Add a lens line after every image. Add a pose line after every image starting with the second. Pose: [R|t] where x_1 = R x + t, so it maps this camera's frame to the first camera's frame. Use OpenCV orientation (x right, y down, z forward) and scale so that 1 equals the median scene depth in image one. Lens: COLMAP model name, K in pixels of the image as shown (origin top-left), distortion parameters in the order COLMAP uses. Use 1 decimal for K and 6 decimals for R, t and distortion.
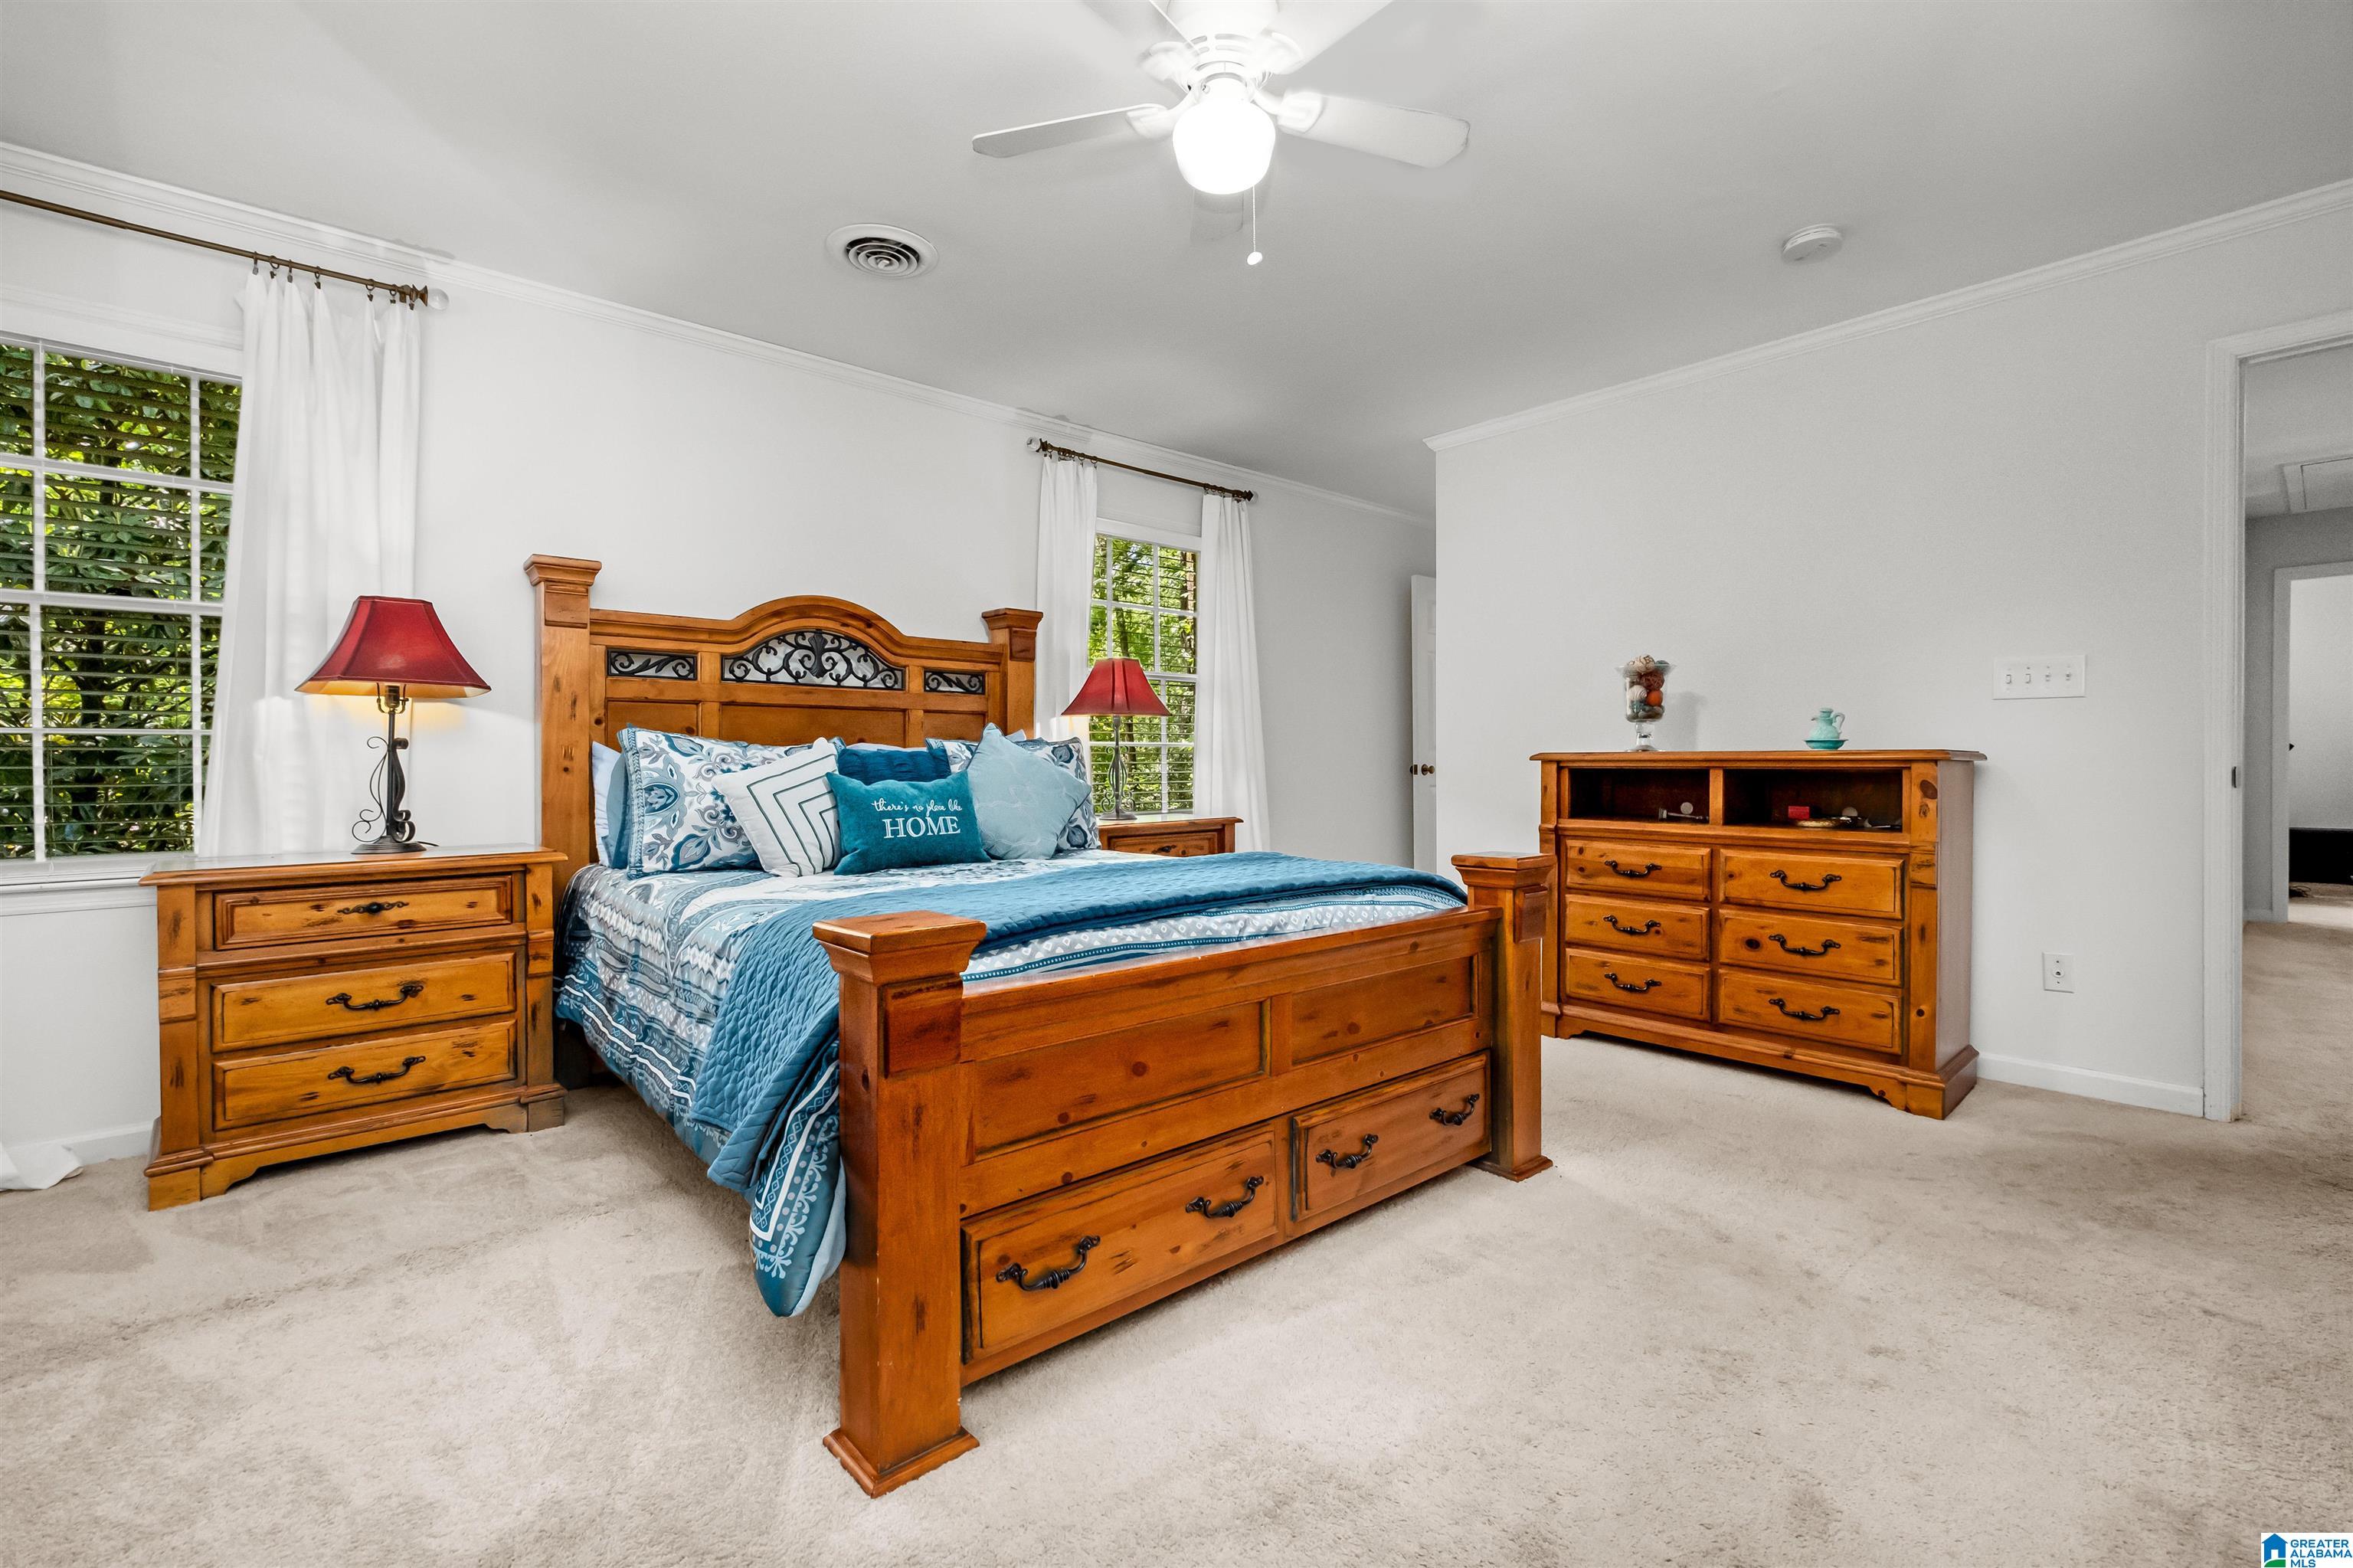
lens RADIAL K [[1072.5, 0, 1198.9], [0, 1072.5, 741.0], [0, 0, 1]] dist [-0.002685, -0.000126]
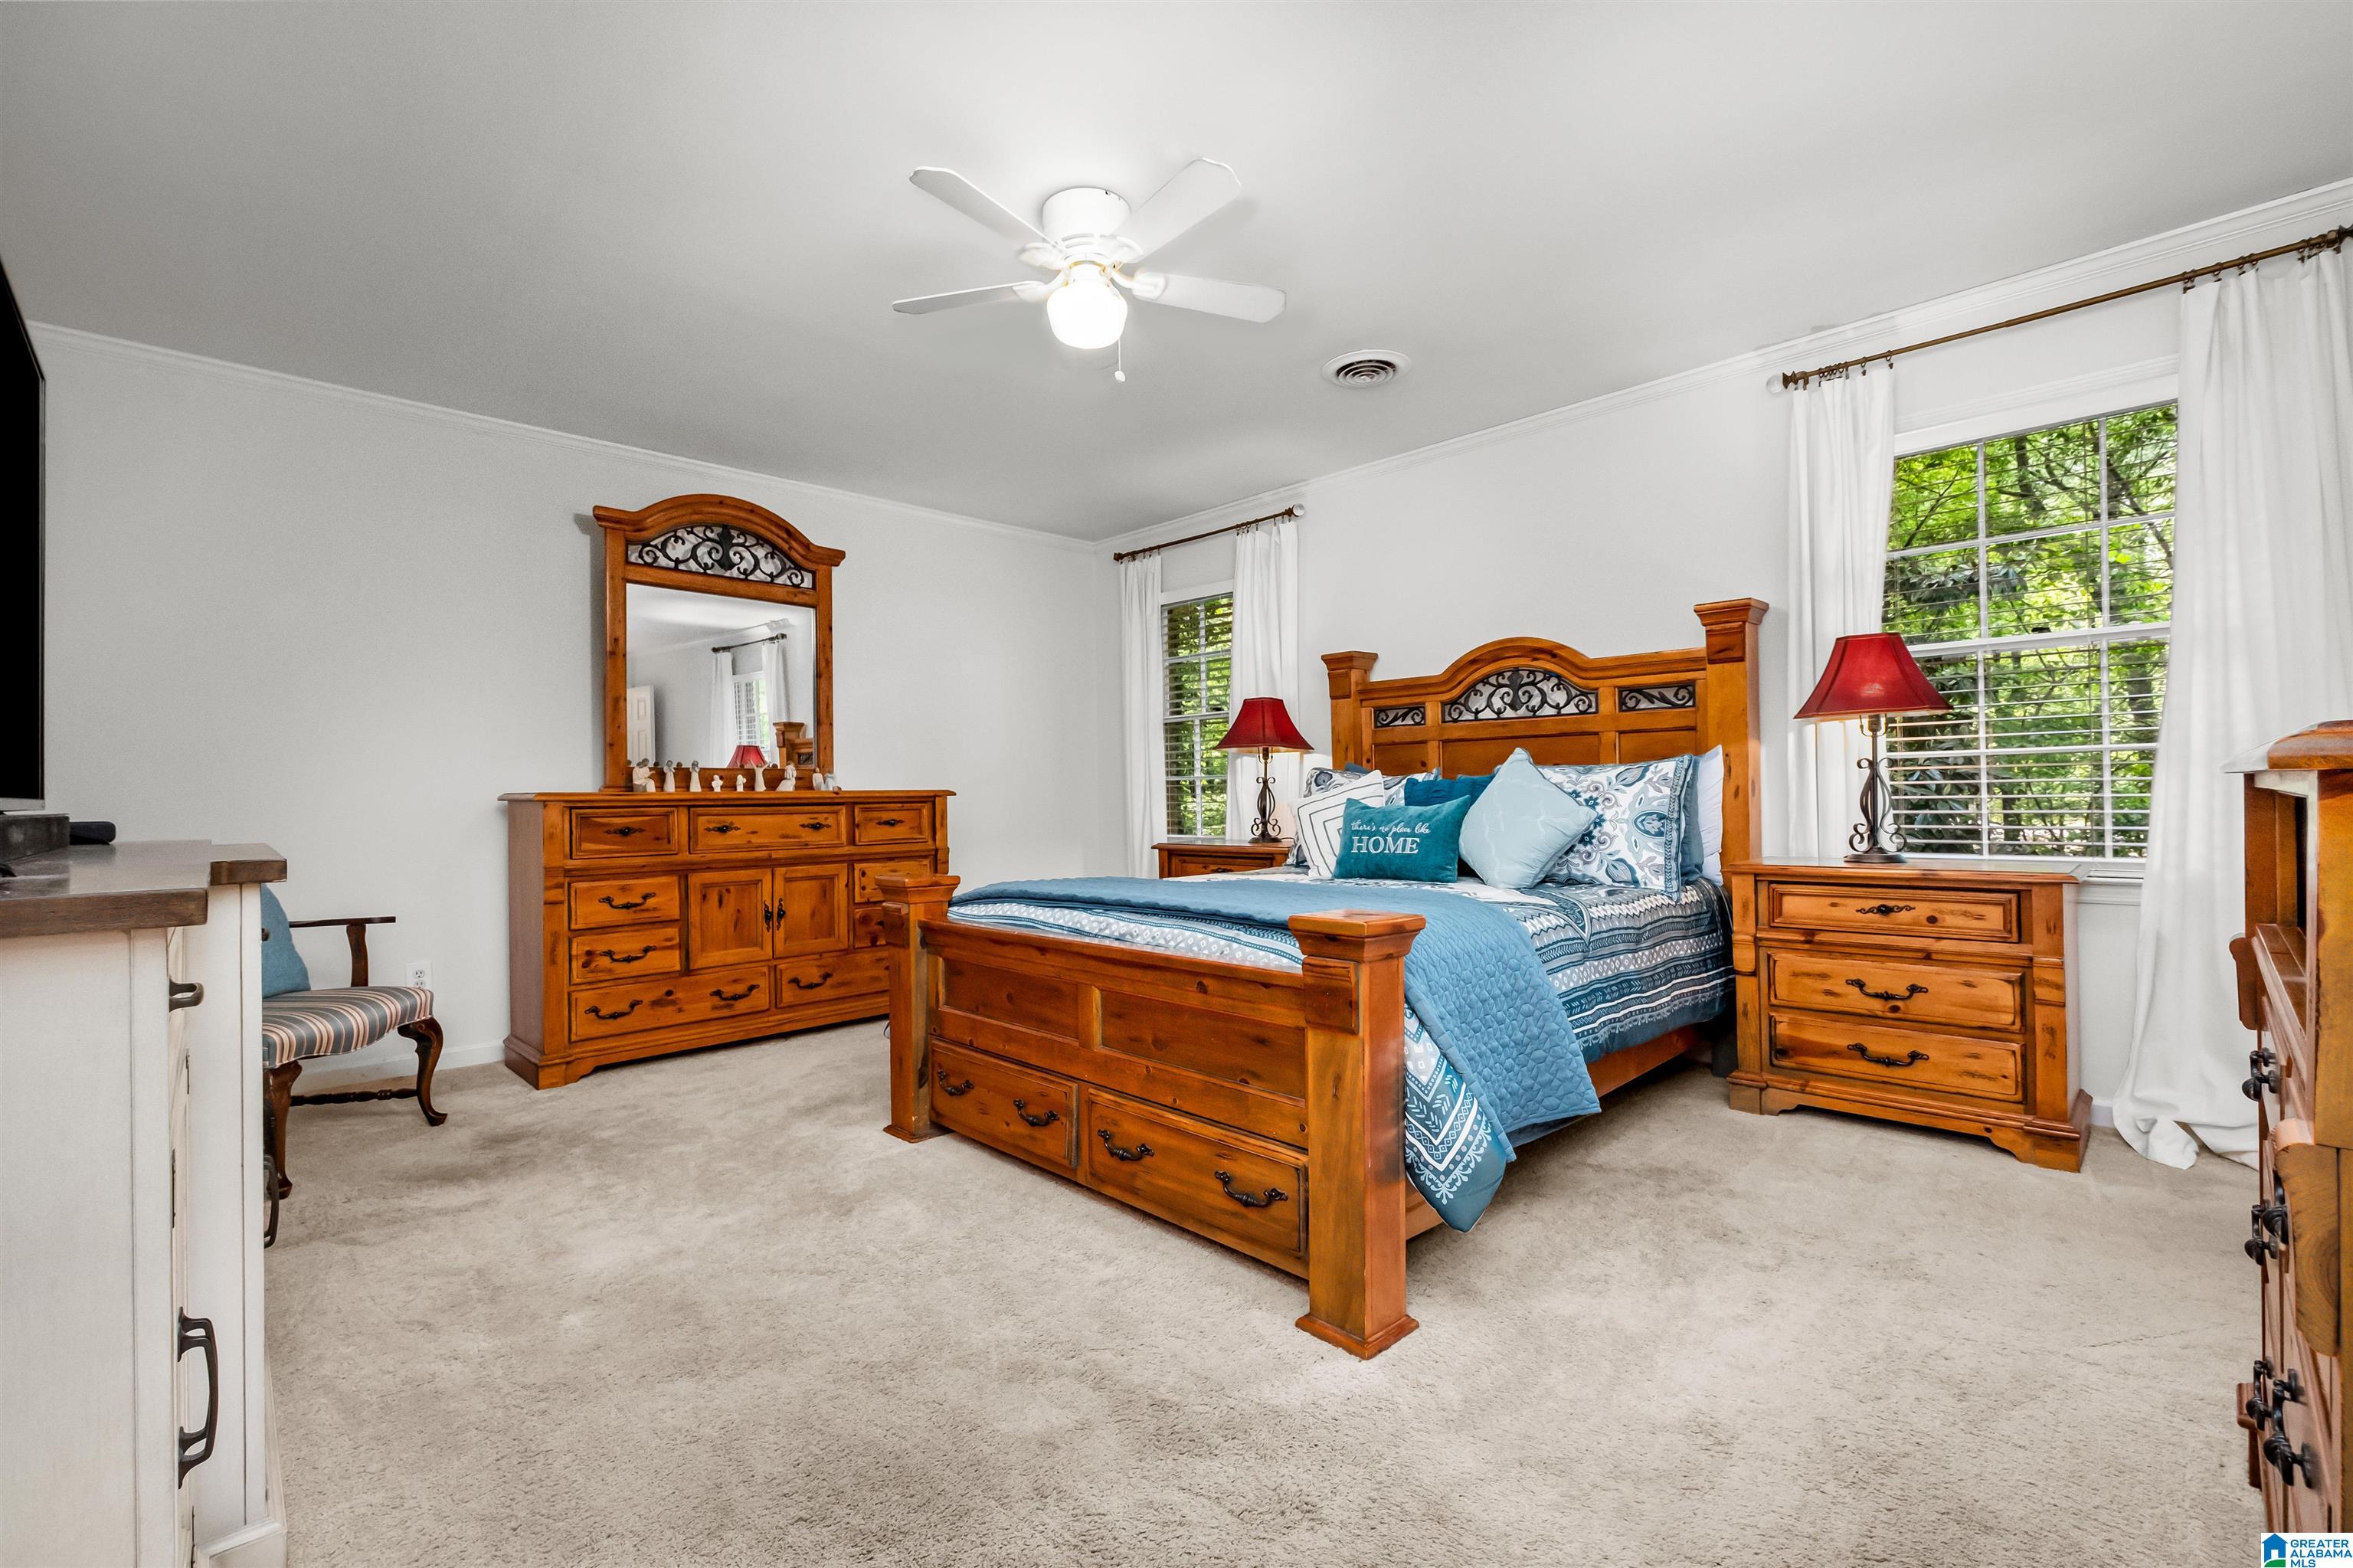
lens RADIAL K [[1030.4, 0, 1173.6], [0, 1030.4, 796.0], [0, 0, 1]] dist [-0.010360, -0.000078]
pose [[0.012085, 0.005481, -0.999912, 0.719240], [0.037178, 0.999291, 0.005926, 0.010134], [0.999236, -0.037247, 0.011872, 0.629501]]
